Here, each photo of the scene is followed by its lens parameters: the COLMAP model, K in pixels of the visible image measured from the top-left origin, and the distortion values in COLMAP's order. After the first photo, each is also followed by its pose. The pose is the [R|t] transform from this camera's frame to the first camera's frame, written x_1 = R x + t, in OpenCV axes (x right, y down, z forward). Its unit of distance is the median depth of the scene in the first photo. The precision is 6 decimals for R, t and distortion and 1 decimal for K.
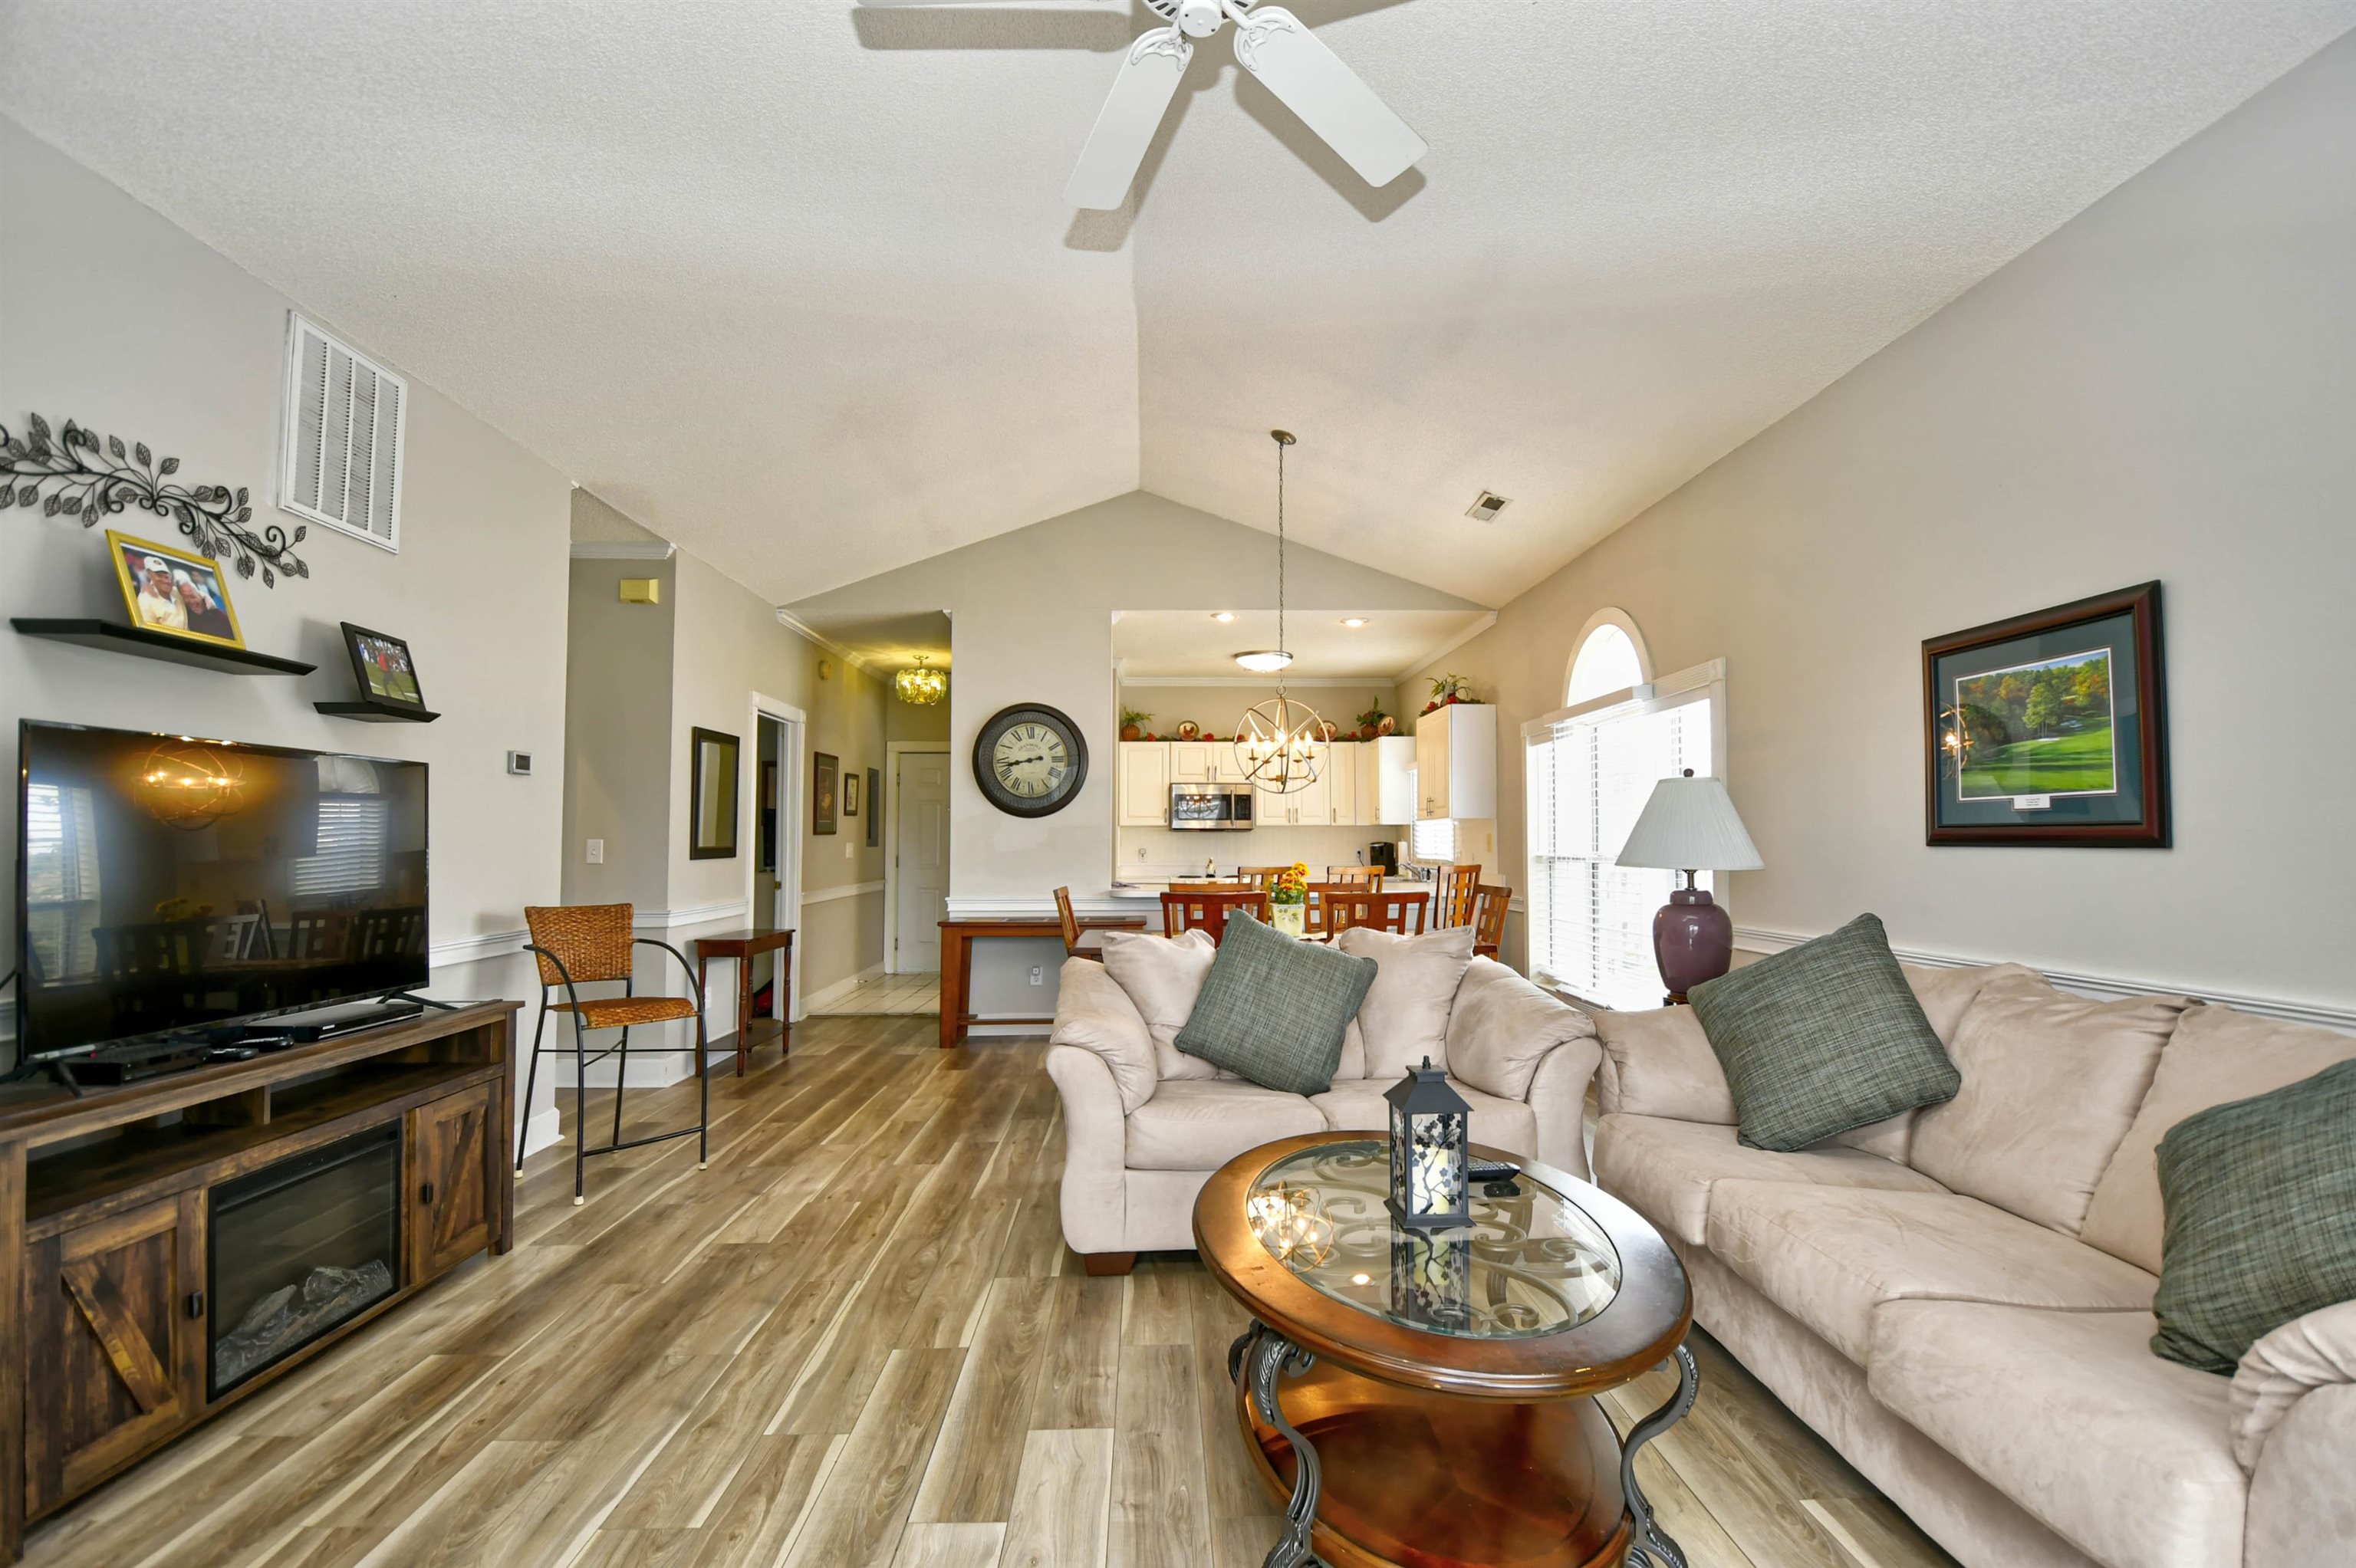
lens RADIAL K [[1040.6, 0, 1177.5], [0, 1040.6, 806.4], [0, 0, 1]] dist [0.000166, -0.016605]
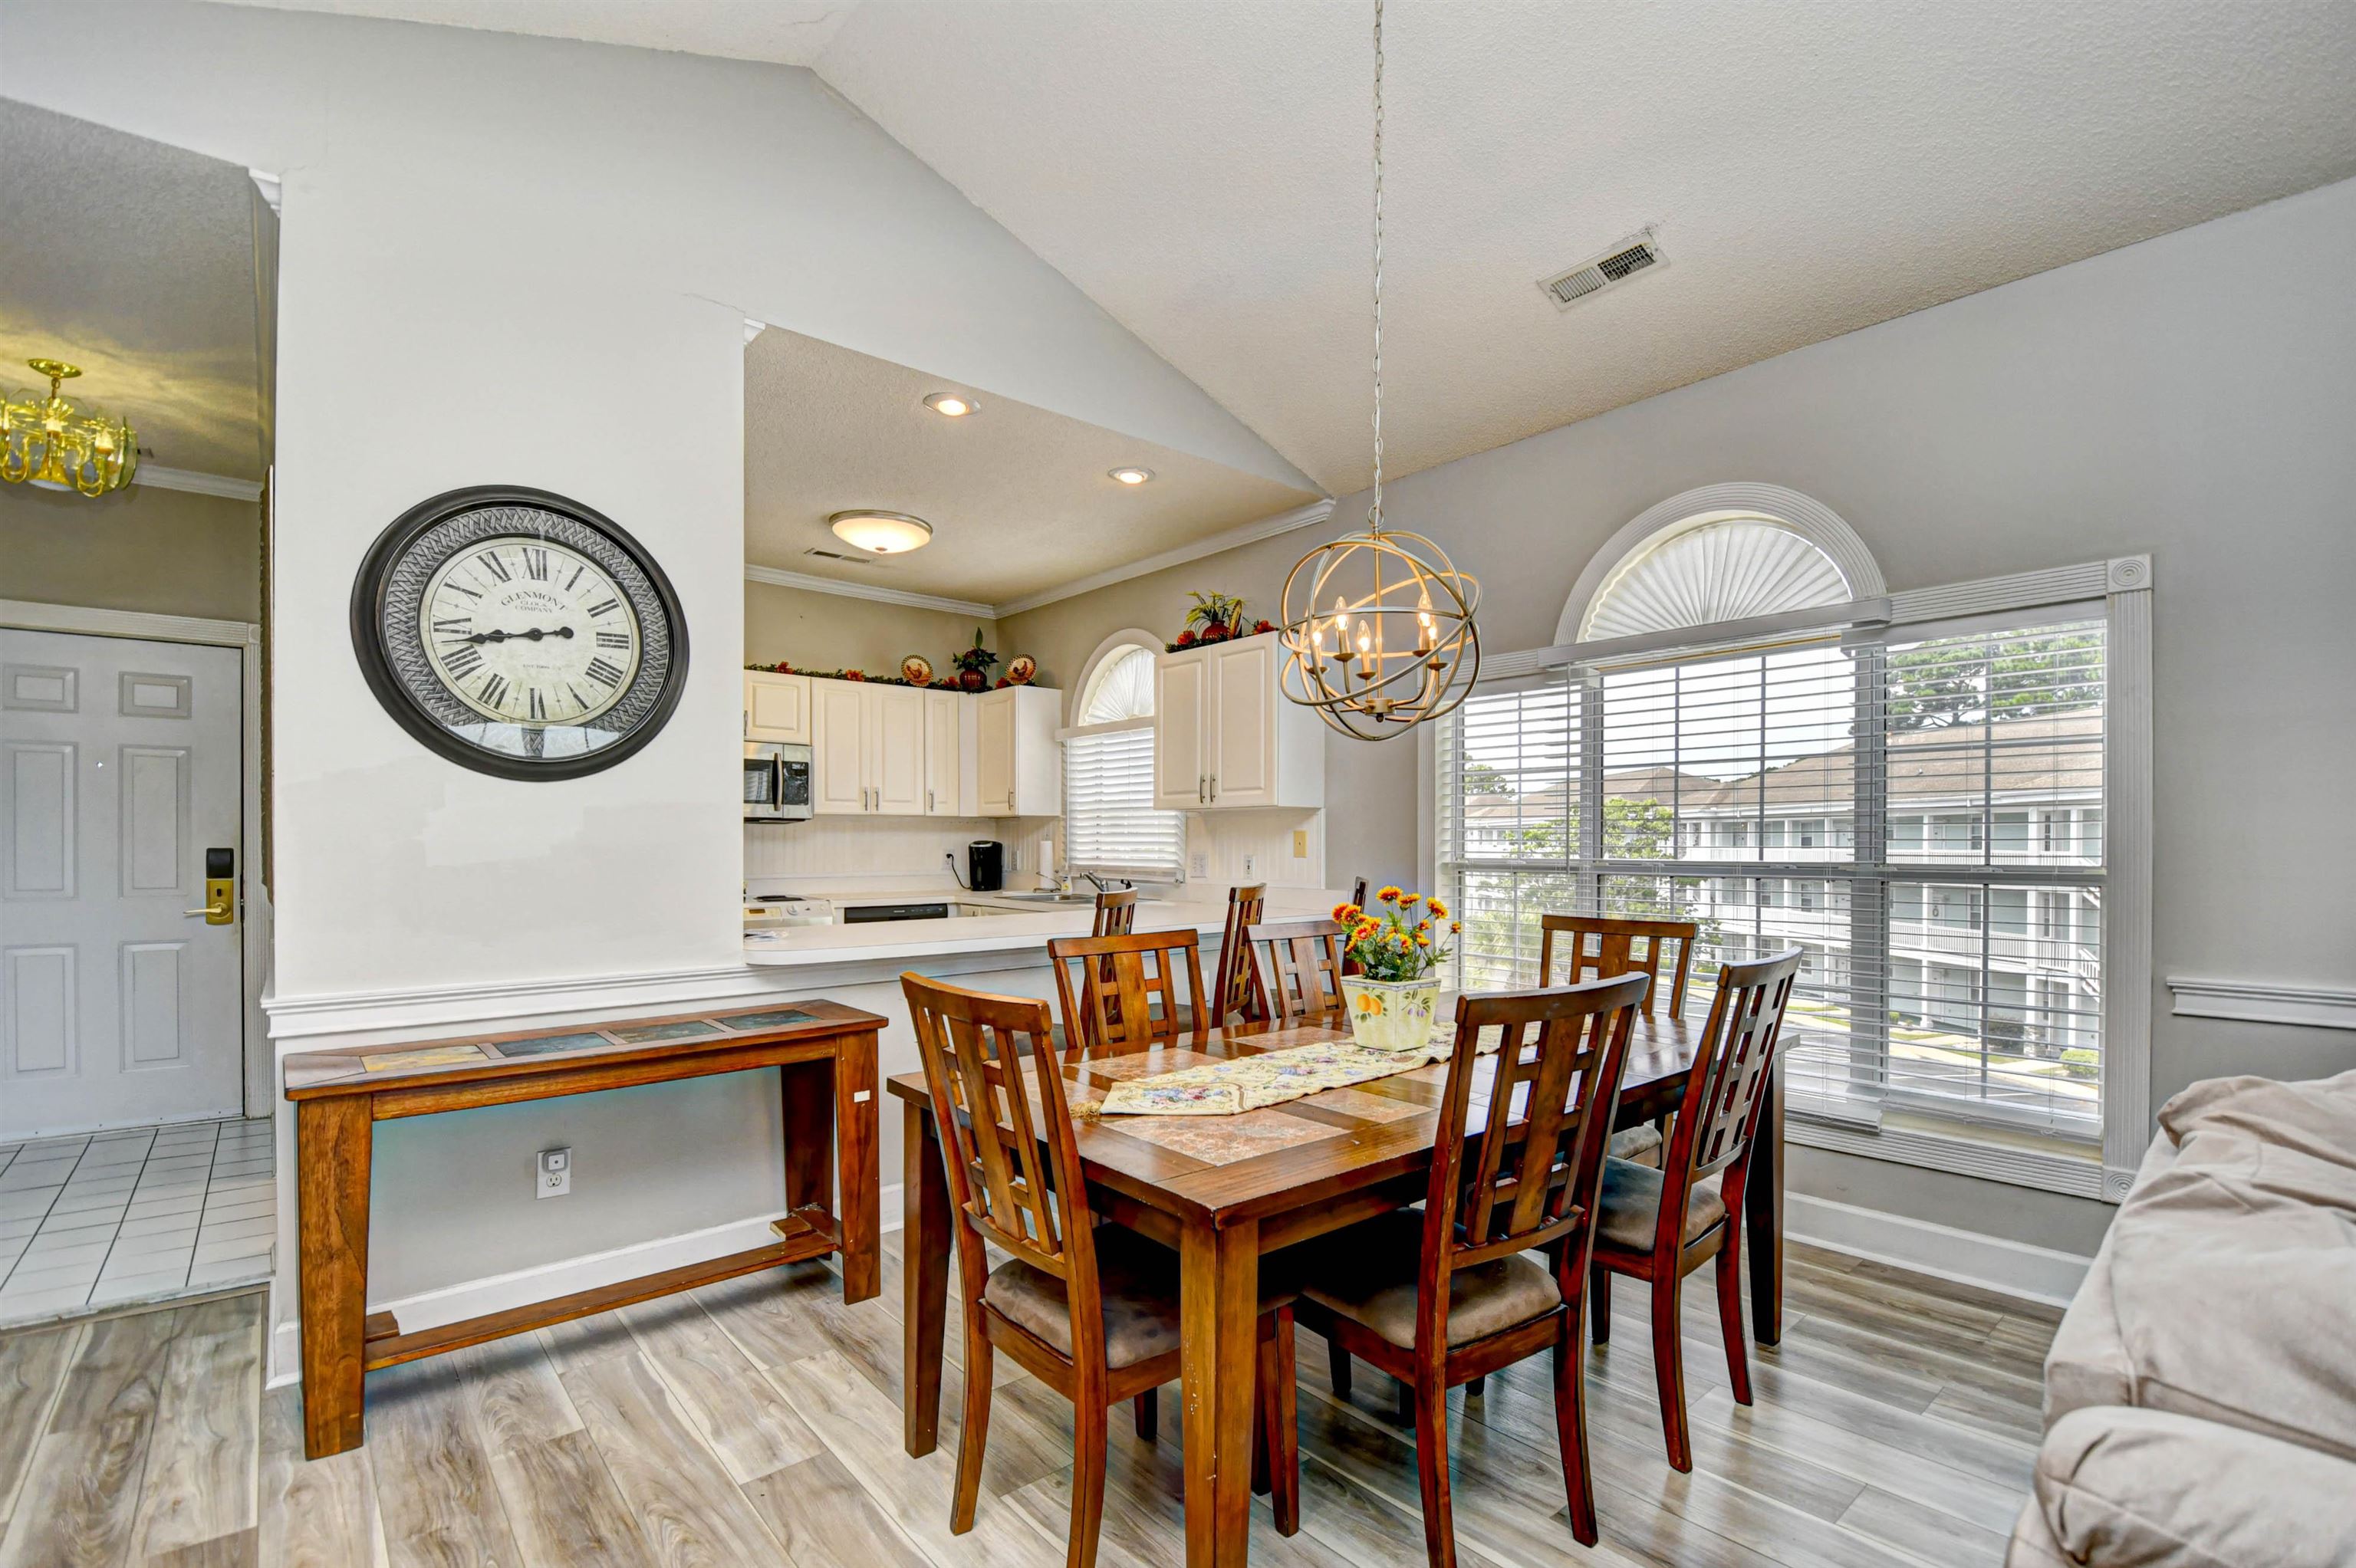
lens RADIAL K [[1052.0, 0, 1182.4], [0, 1052.0, 851.5], [0, 0, 1]] dist [-0.000423, -0.013183]
pose [[0.773737, -0.004602, 0.633490, -0.160632], [-0.023646, 0.999067, 0.036138, 0.014008], [-0.633066, -0.042941, 0.772906, 0.419442]]
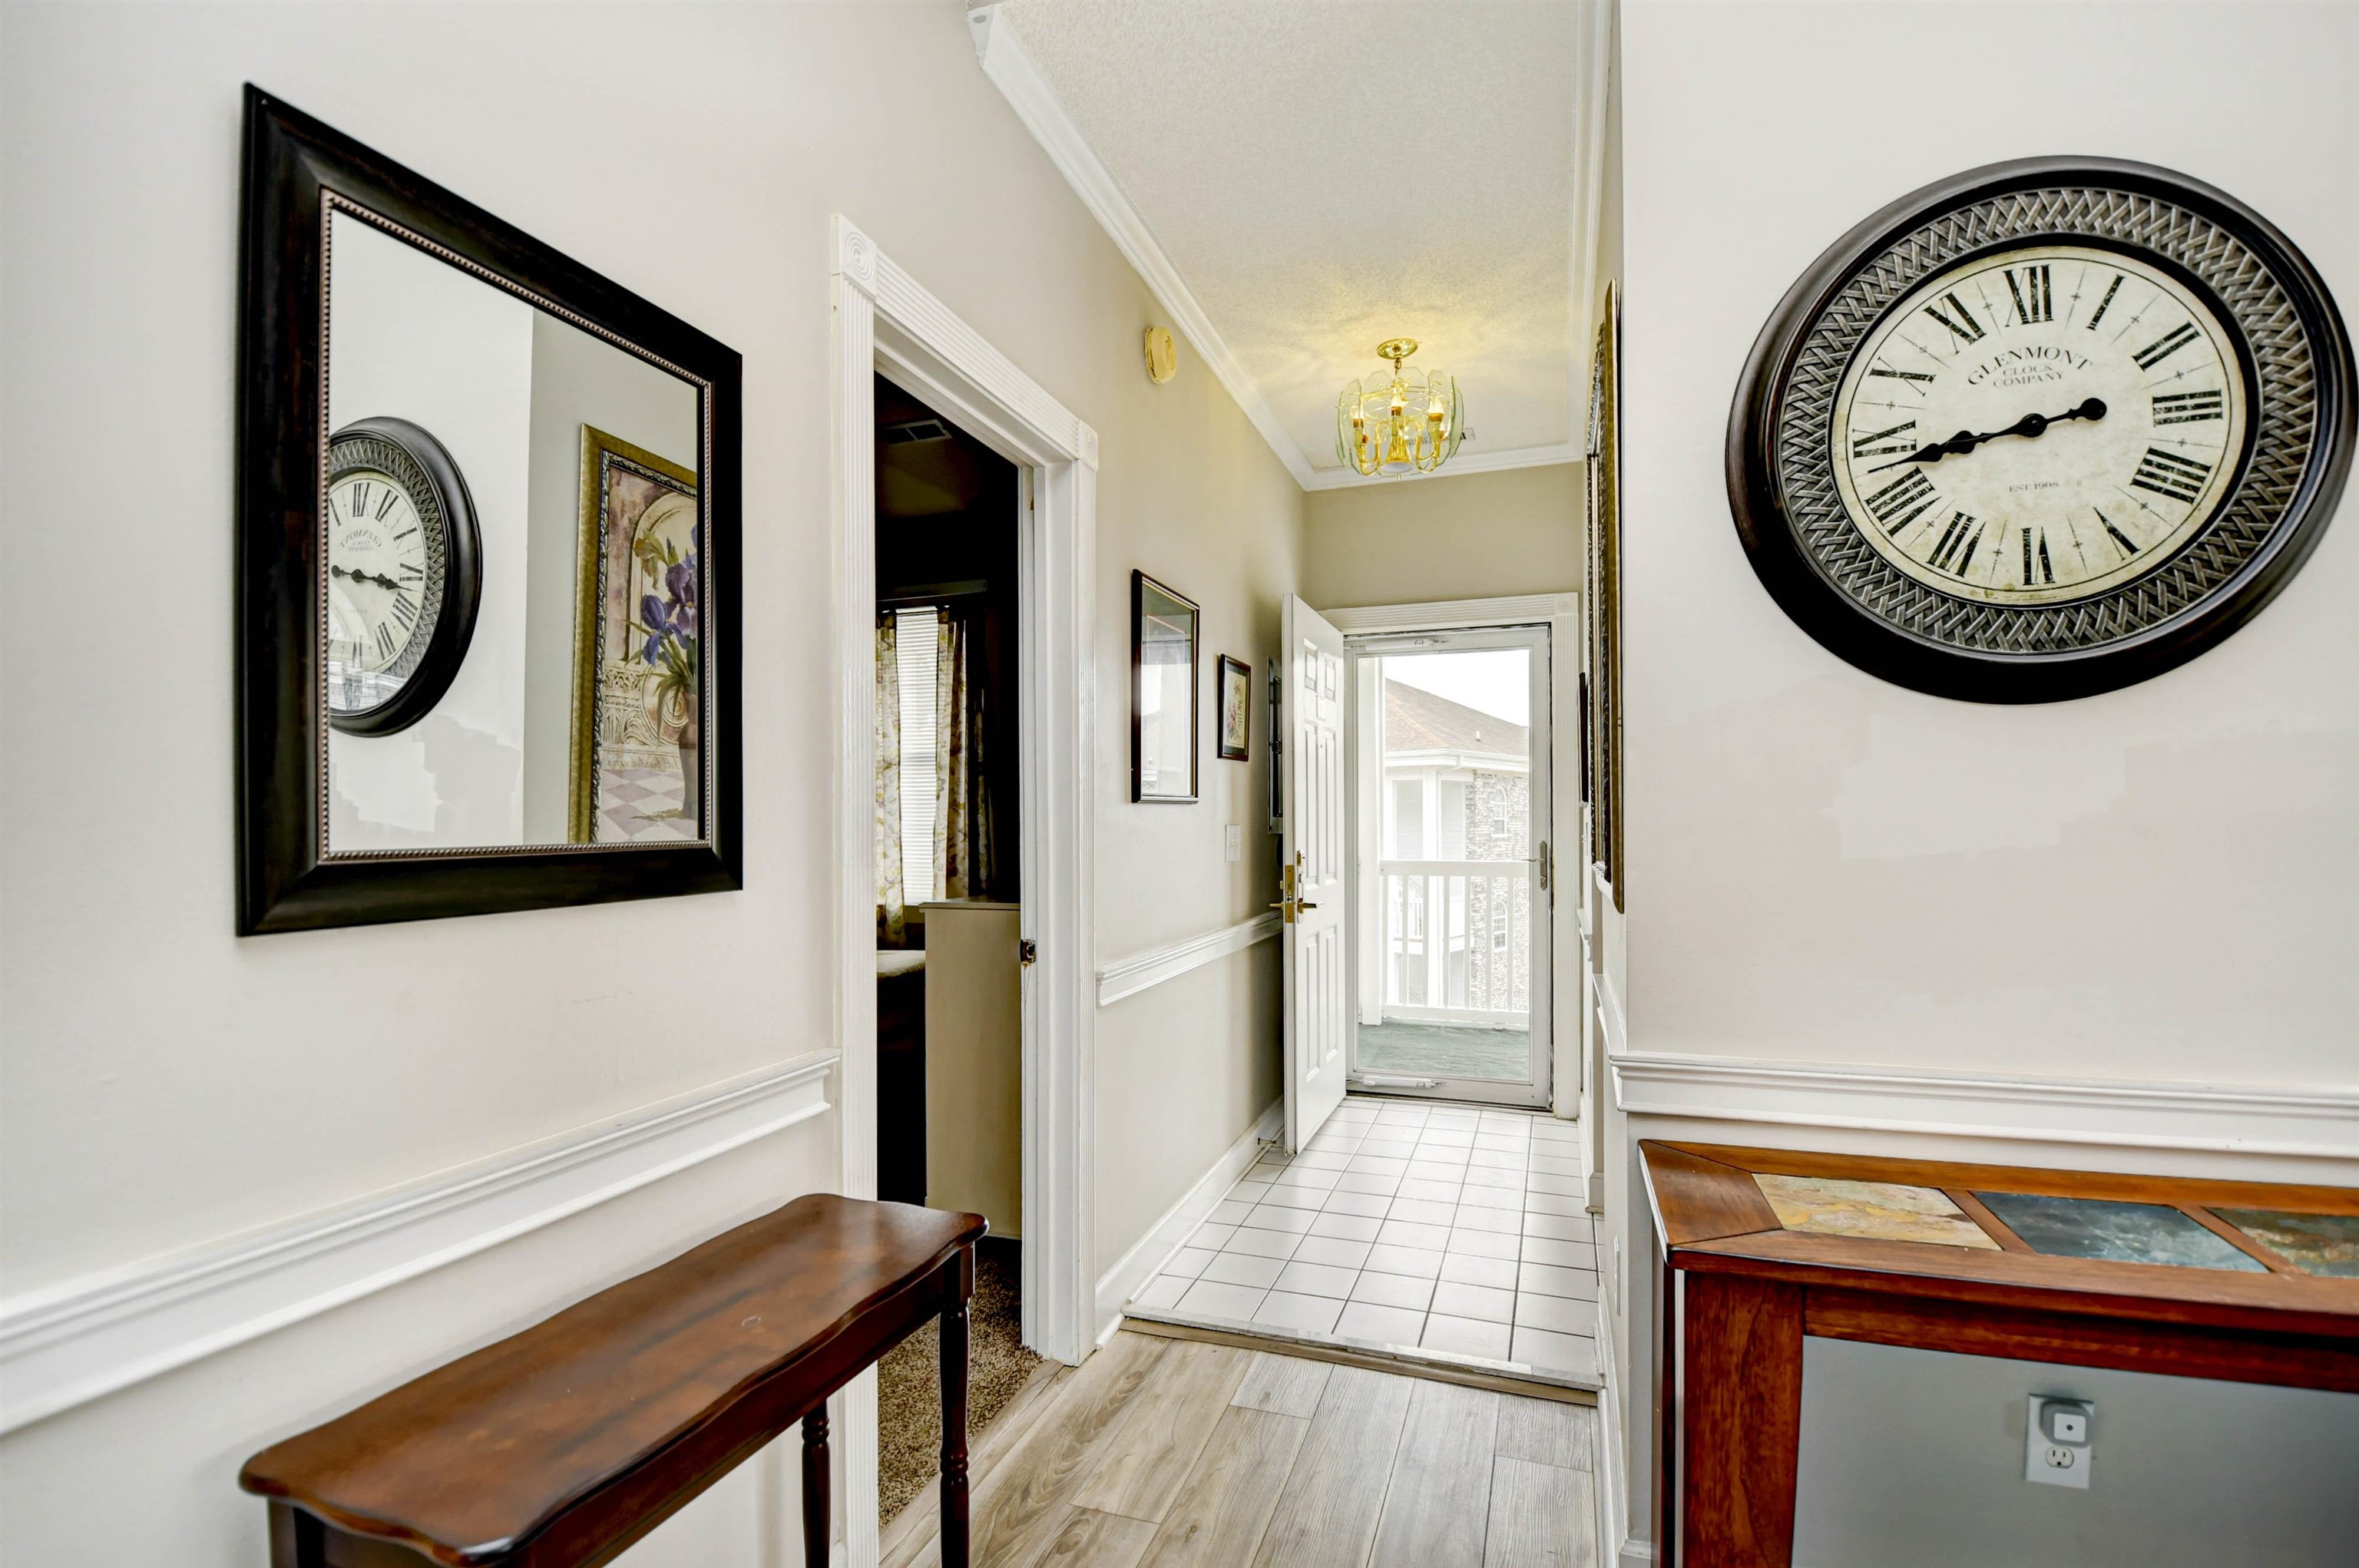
lens RADIAL K [[1085.2, 0, 1172.1], [0, 1085.2, 830.7], [0, 0, 1]] dist [0.000430, -0.019514]
pose [[0.934010, -0.004688, -0.357216, -0.178411], [0.020260, 0.999000, 0.039865, 0.019894], [0.356672, -0.044472, 0.933170, 0.576060]]
